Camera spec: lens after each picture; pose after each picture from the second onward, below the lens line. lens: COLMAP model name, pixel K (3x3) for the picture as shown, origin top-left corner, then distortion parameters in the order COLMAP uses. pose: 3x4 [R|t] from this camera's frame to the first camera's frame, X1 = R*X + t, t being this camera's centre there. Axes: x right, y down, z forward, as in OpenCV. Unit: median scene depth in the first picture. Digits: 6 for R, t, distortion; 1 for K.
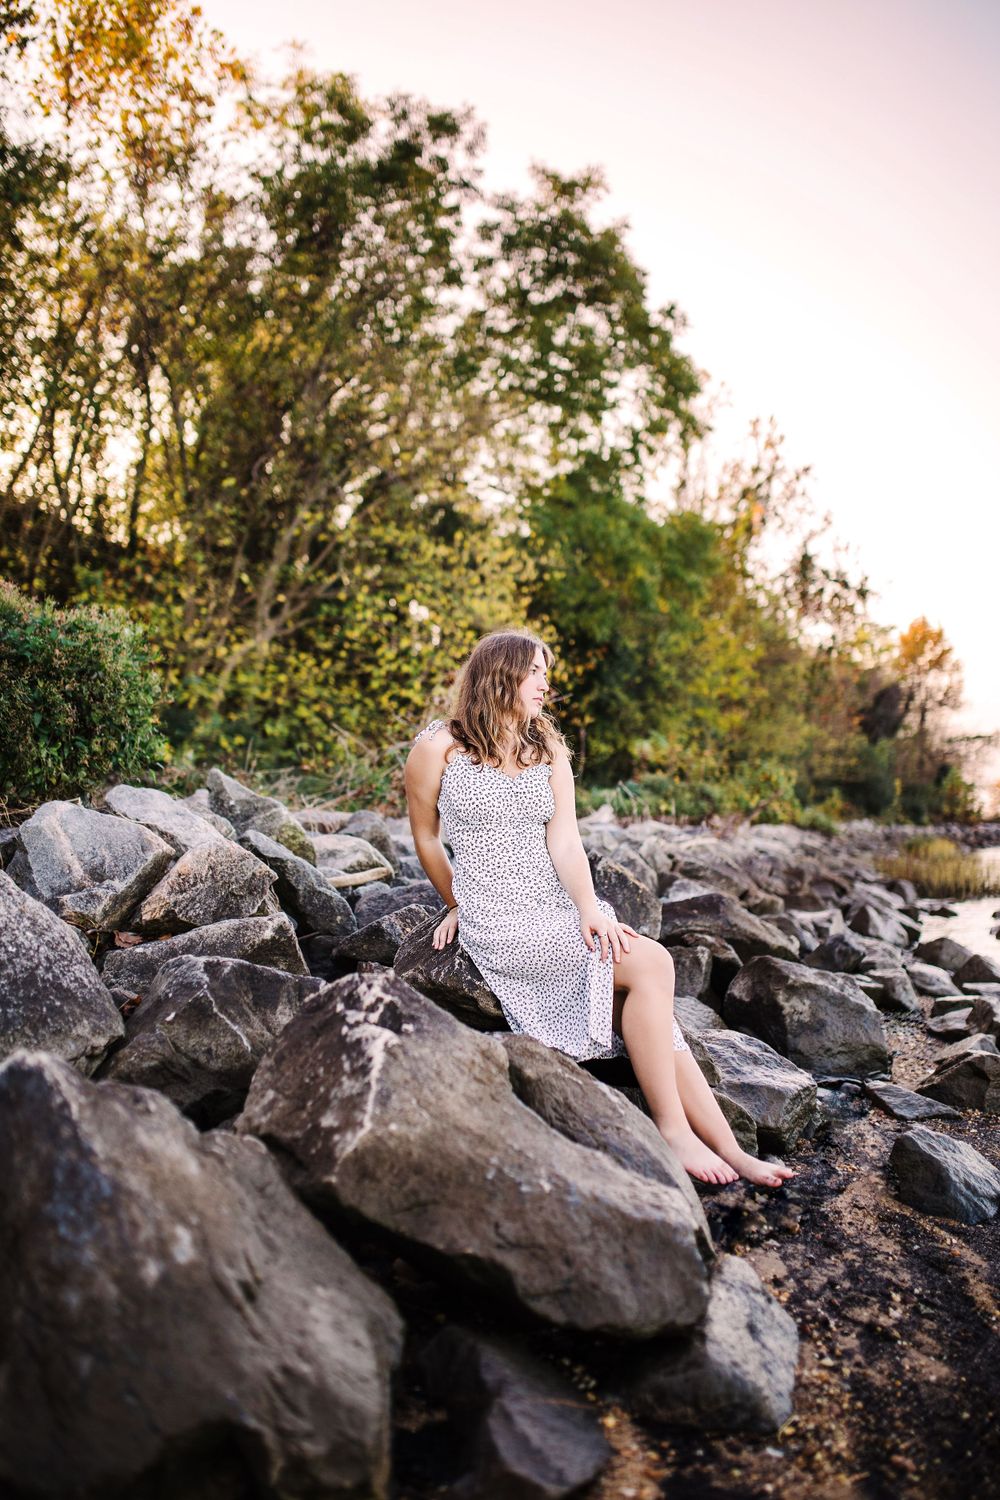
lens RADIAL K [[1414.9, 0, 575.4], [0, 1414.9, 746.3], [0, 0, 1]] dist [-0.047696, 0.004312]
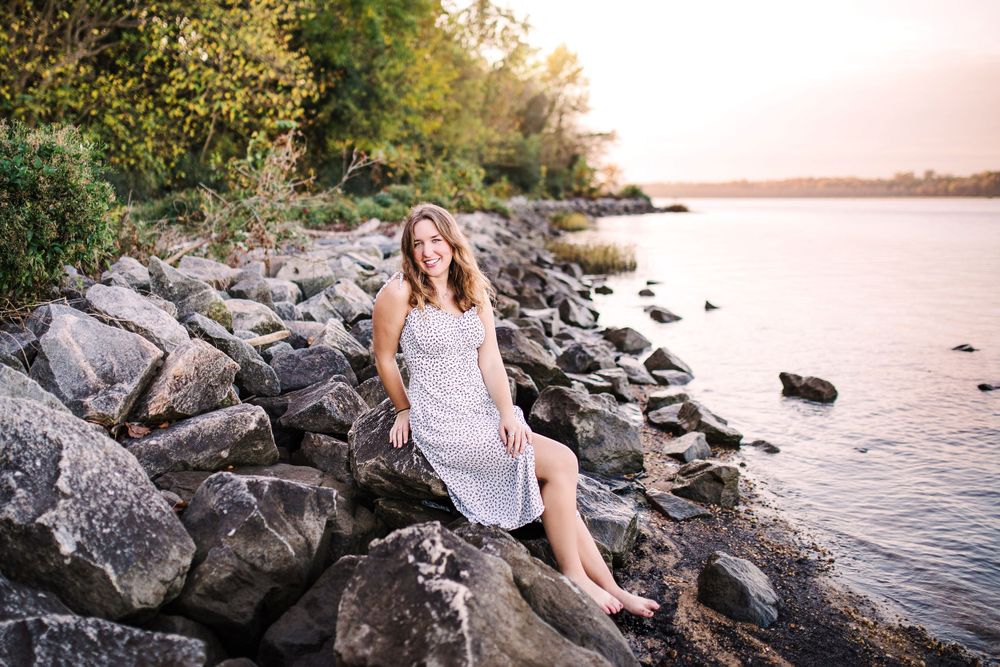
lens RADIAL K [[1056.7, 0, 495.3], [0, 1056.7, 280.5], [0, 0, 1]] dist [-0.054070, 0.033778]
pose [[0.982700, 0.007078, 0.185067, -0.121762], [-0.032755, 0.990159, 0.136060, -0.095779], [-0.182283, -0.139768, 0.973261, 0.020165]]
